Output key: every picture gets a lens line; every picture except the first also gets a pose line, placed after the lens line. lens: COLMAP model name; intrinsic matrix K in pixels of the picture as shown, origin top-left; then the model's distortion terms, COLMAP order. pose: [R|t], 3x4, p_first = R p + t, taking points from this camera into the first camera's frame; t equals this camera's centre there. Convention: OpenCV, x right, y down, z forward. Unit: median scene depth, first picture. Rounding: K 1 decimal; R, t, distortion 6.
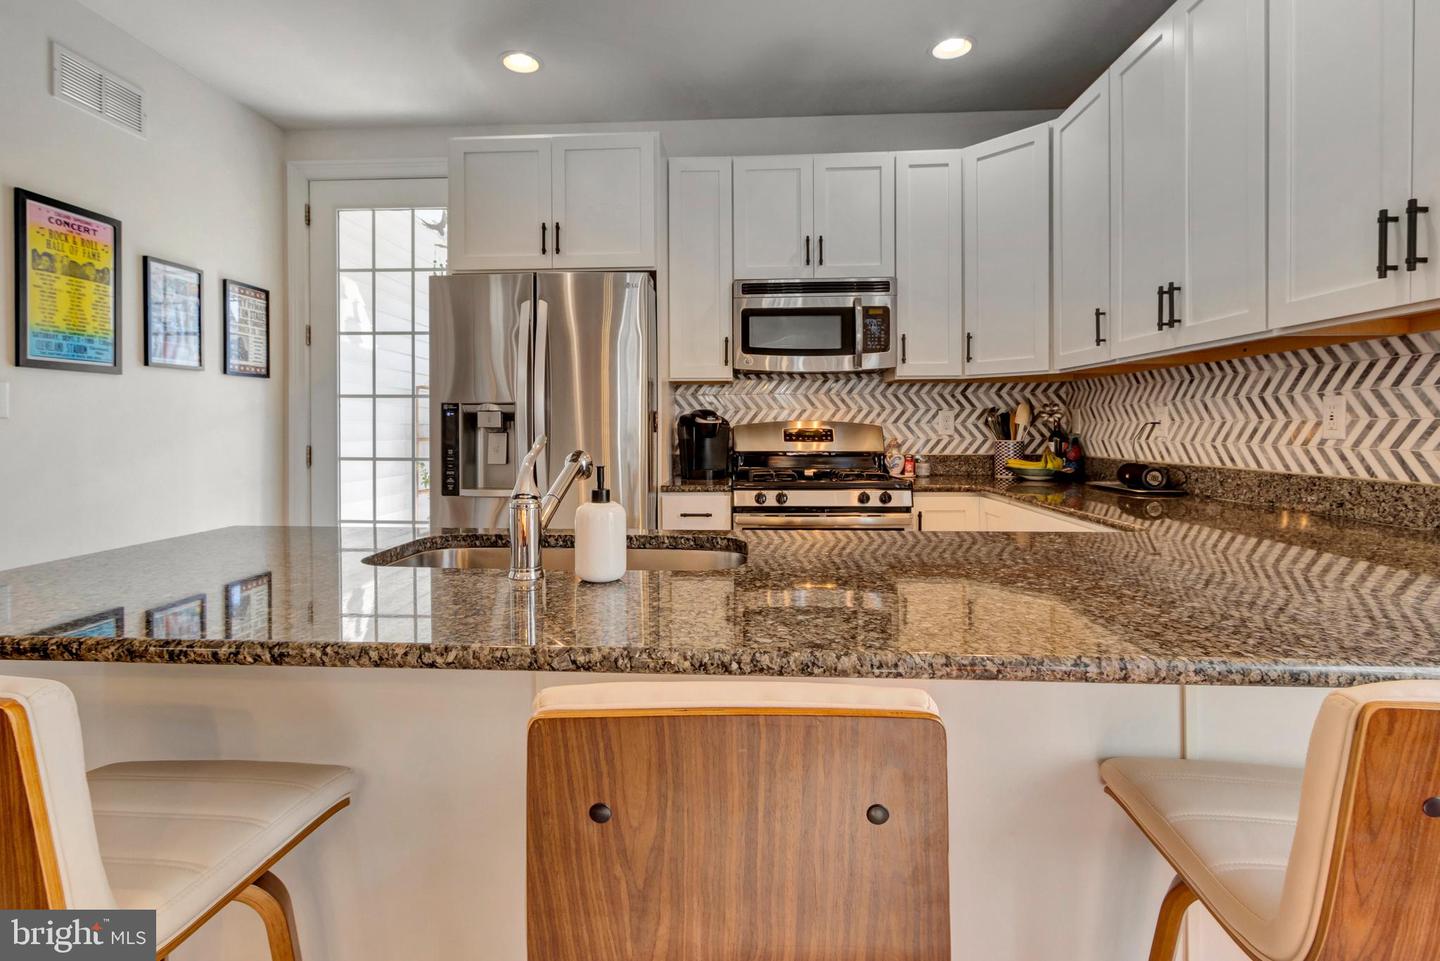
lens RADIAL K [[714.7, 0, 691.8], [0, 714.7, 427.7], [0, 0, 1]] dist [0.000419, -0.000097]
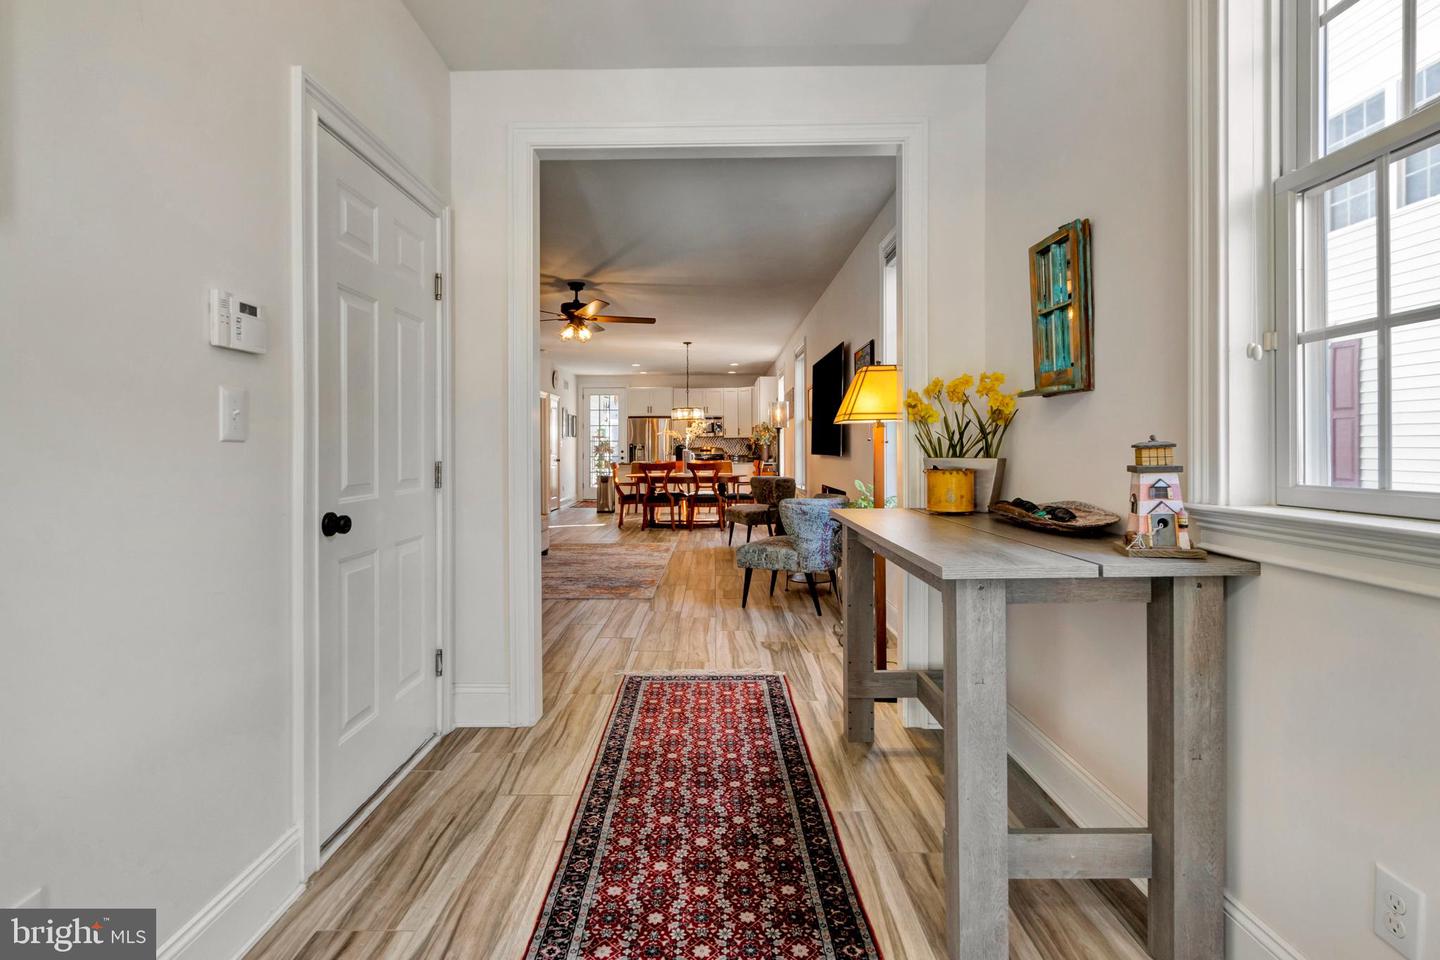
lens RADIAL K [[694.8, 0, 701.8], [0, 694.8, 446.0], [0, 0, 1]] dist [-0.000852, -0.000078]
pose [[0.998246, -0.003651, 0.059093, -0.175563], [0.003854, 0.999987, -0.003316, -0.003989], [-0.059080, 0.003538, 0.998247, -5.275299]]
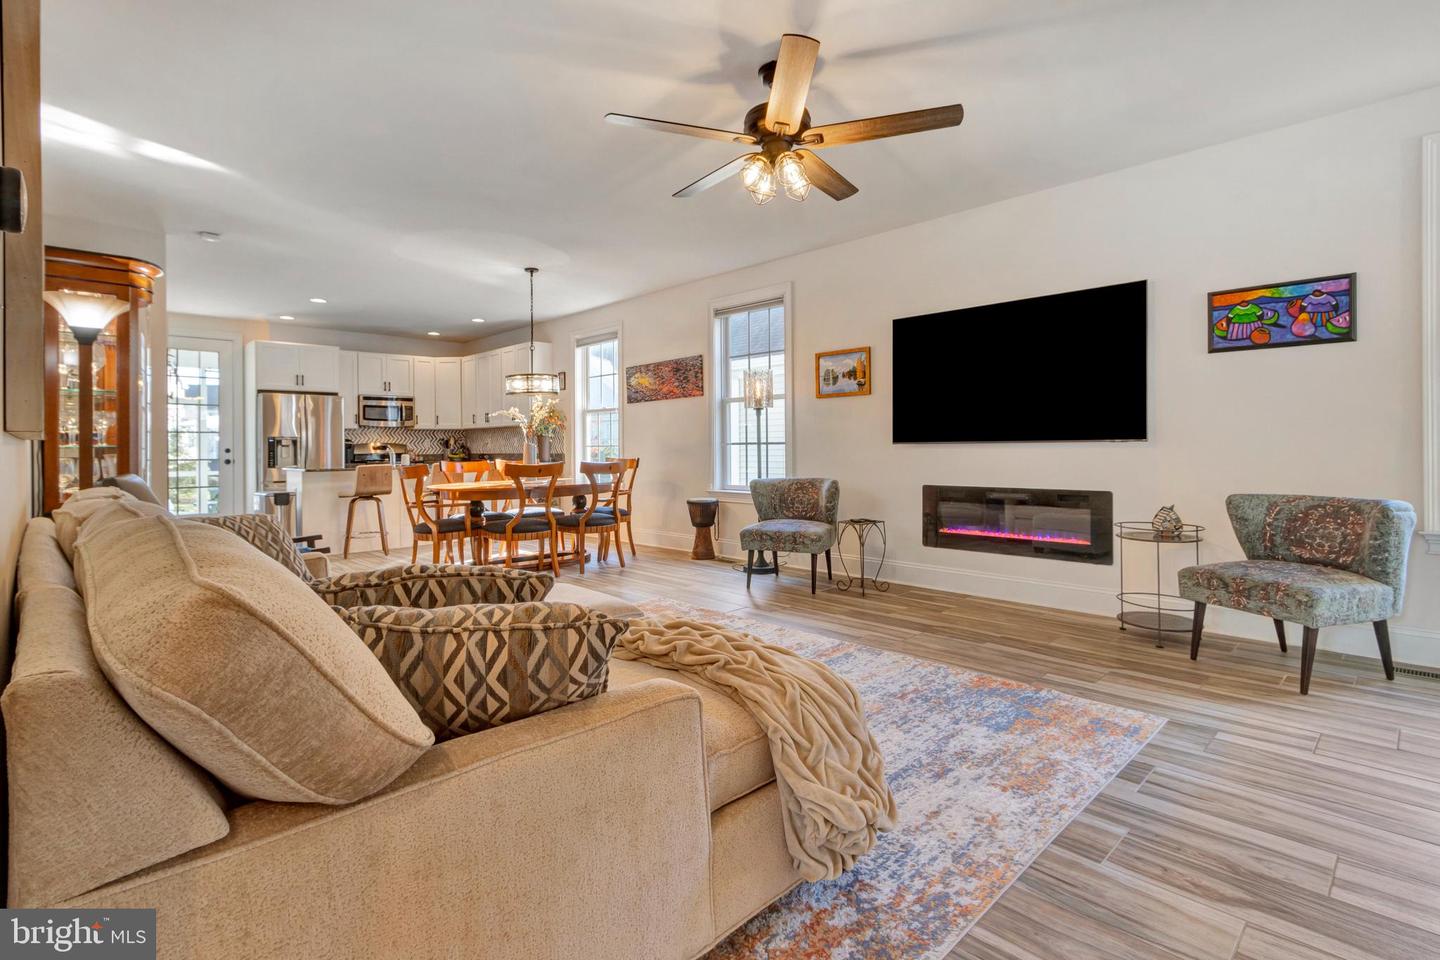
lens RADIAL K [[694.8, 0, 701.8], [0, 694.8, 446.0], [0, 0, 1]] dist [-0.000852, -0.000078]
pose [[0.674918, -0.005739, 0.737870, -1.699733], [0.010941, 0.999938, -0.002230, 0.038635], [-0.737811, 0.009578, 0.674939, -3.029254]]
